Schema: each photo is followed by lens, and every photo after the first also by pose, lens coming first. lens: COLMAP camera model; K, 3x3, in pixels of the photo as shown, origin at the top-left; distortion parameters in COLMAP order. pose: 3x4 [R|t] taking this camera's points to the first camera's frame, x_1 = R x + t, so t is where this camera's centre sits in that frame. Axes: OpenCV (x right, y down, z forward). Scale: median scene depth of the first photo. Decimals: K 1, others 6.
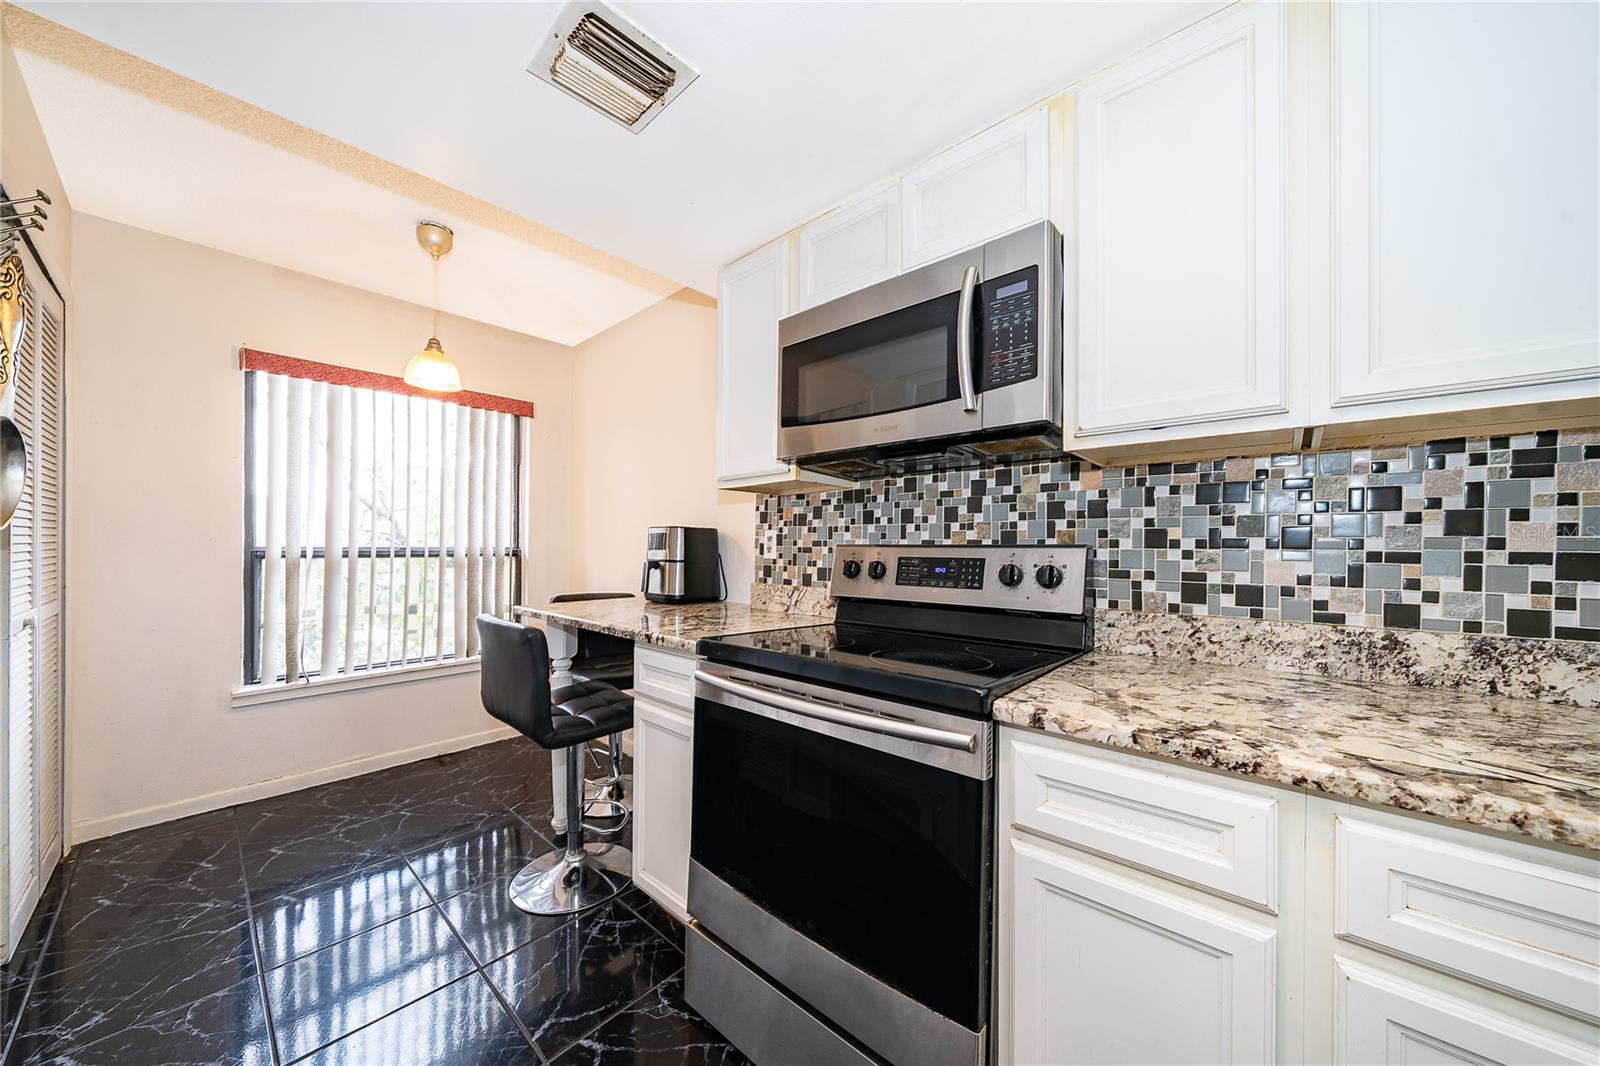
lens RADIAL K [[561.8, 0, 791.9], [0, 561.8, 545.9], [0, 0, 1]] dist [-0.002527, -0.000287]
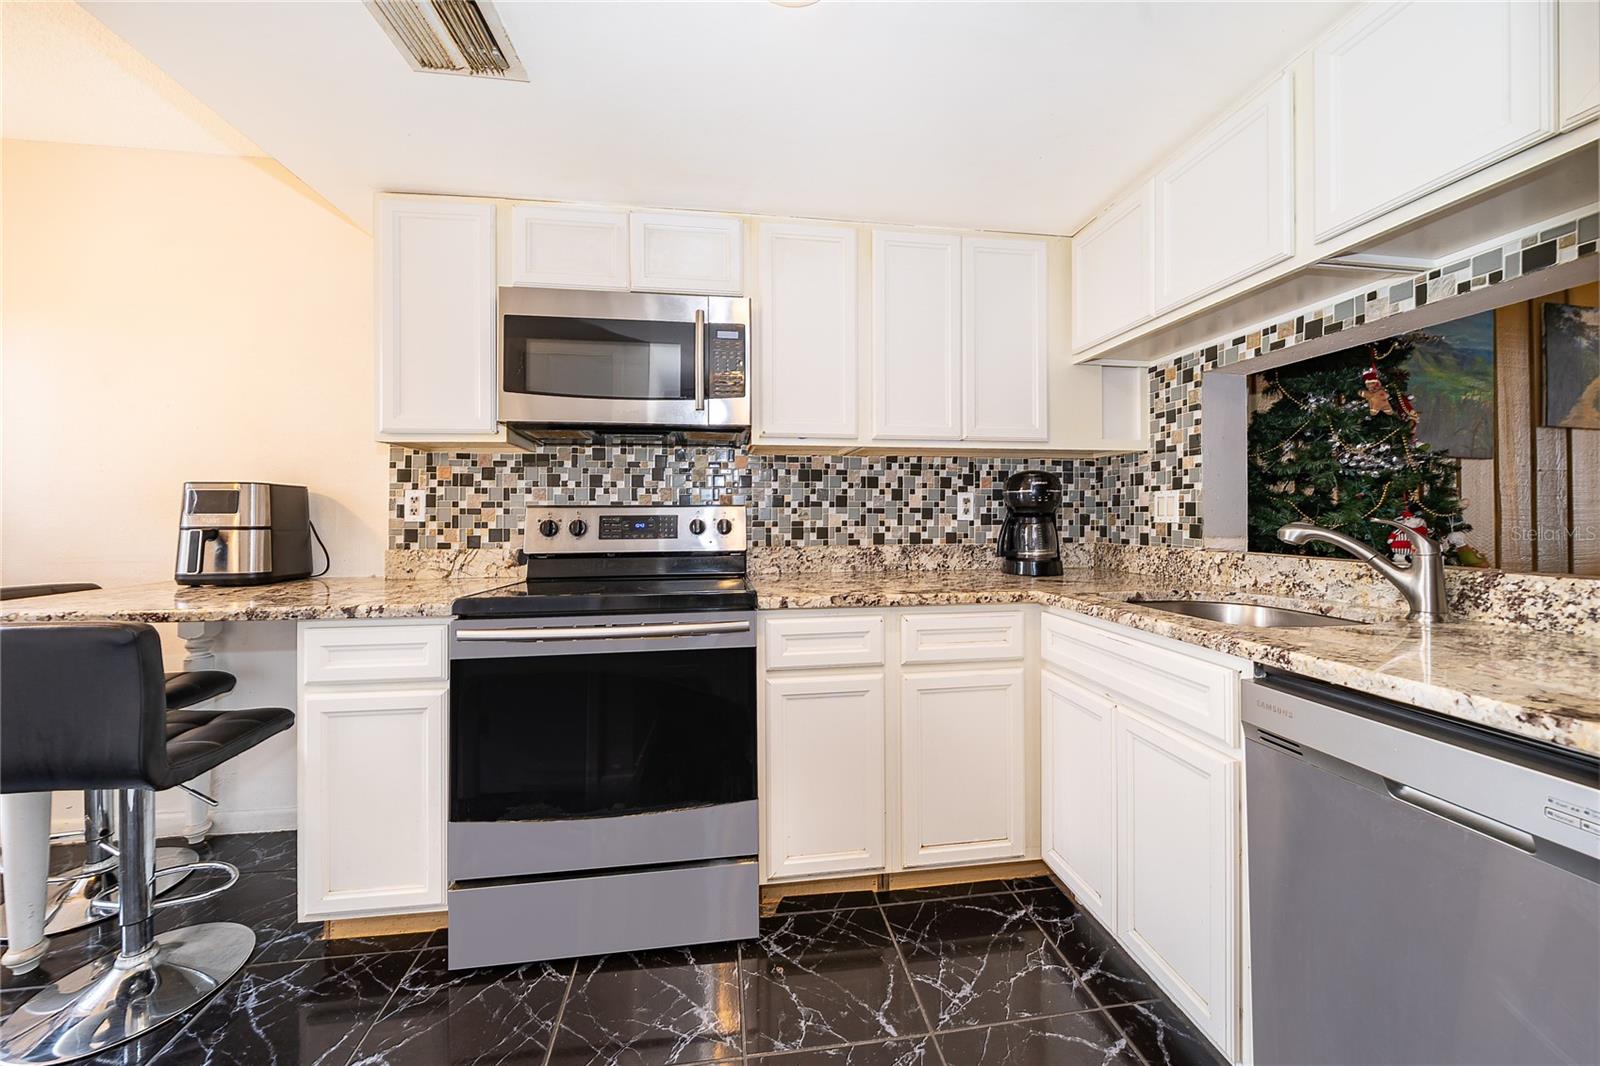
lens RADIAL K [[579.5, 0, 810.4], [0, 579.5, 510.0], [0, 0, 1]] dist [-0.000450, -0.000051]
pose [[0.630180, -0.002138, 0.776446, -0.519817], [0.006227, 0.999978, -0.002300, 0.014540], [-0.776424, 0.006285, 0.630179, -0.115385]]
